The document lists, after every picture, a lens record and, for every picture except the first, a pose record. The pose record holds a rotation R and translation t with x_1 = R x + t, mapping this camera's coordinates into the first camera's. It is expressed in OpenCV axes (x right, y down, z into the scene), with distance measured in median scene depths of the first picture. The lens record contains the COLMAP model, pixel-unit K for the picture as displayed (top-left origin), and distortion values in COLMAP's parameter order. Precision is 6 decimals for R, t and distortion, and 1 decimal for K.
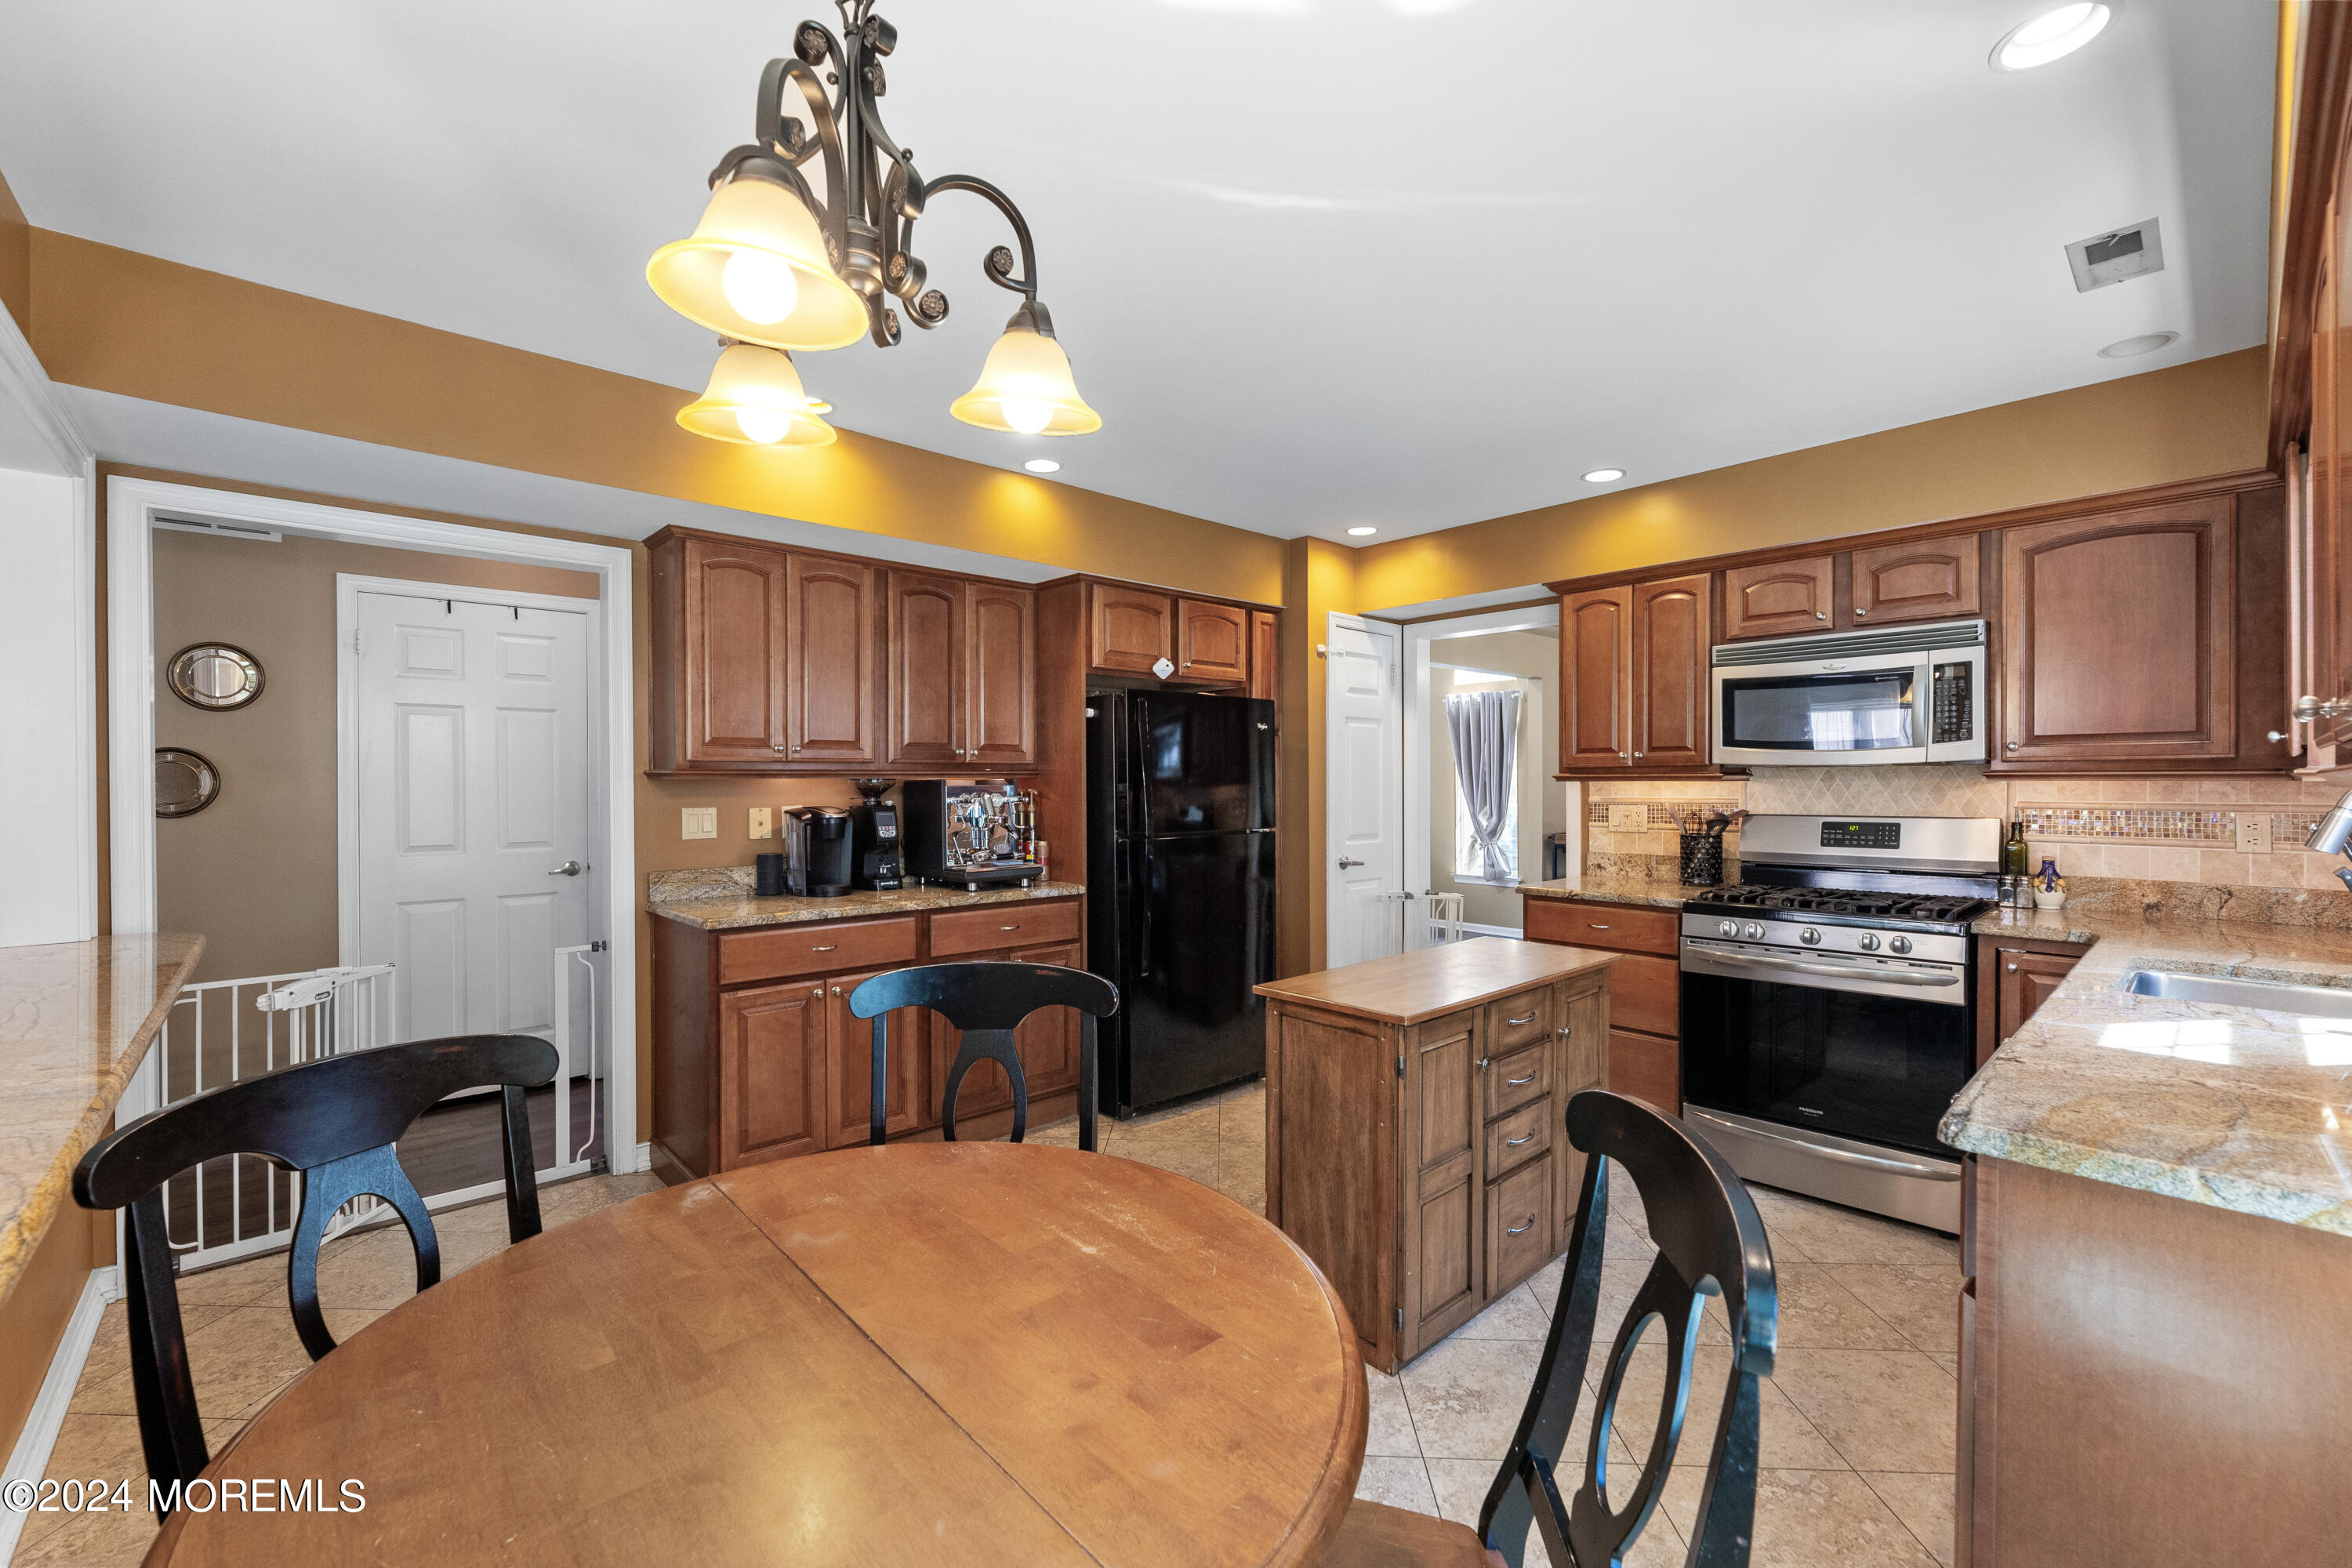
lens RADIAL K [[958.3, 0, 1176.0], [0, 958.3, 784.0], [0, 0, 1]] dist [0.000691, 0.000089]
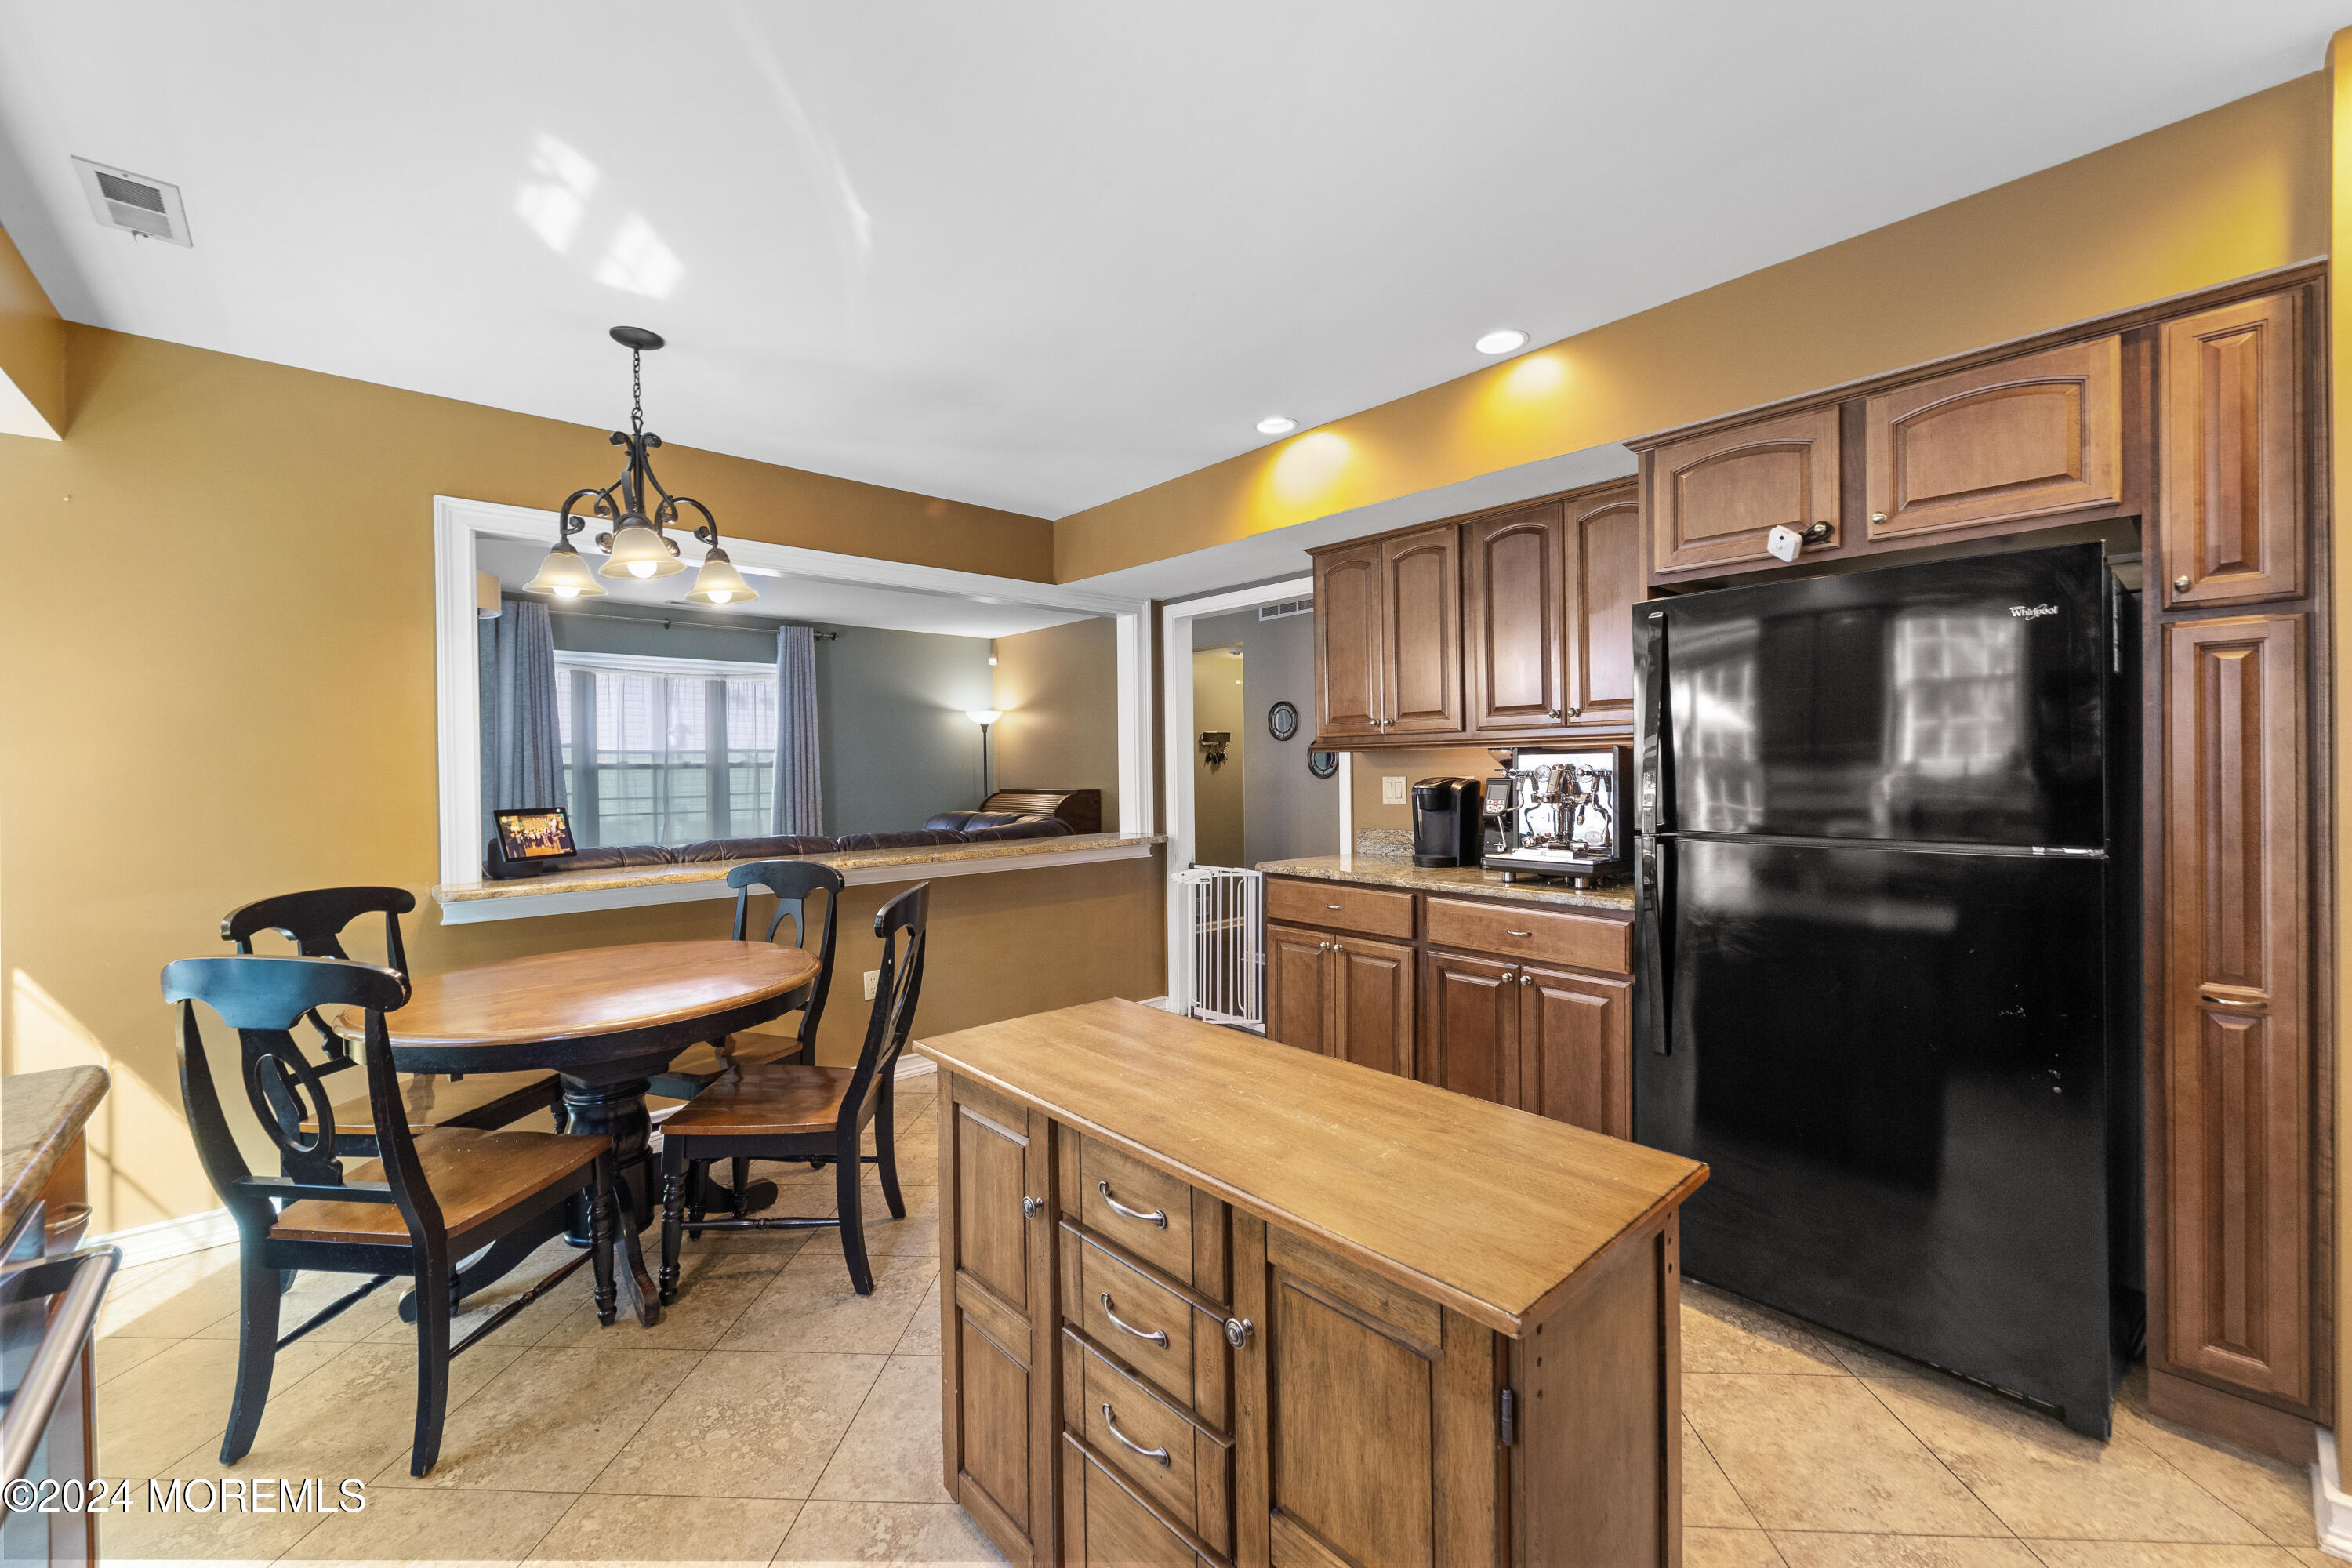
lens RADIAL K [[932.2, 0, 1172.5], [0, 932.2, 769.5], [0, 0, 1]] dist [0.000253, -0.000152]
pose [[-0.003920, 0.009186, -0.999950, 0.991938], [0.010371, 0.999904, 0.009145, 0.005573], [0.999939, -0.010334, -0.004015, 1.179102]]
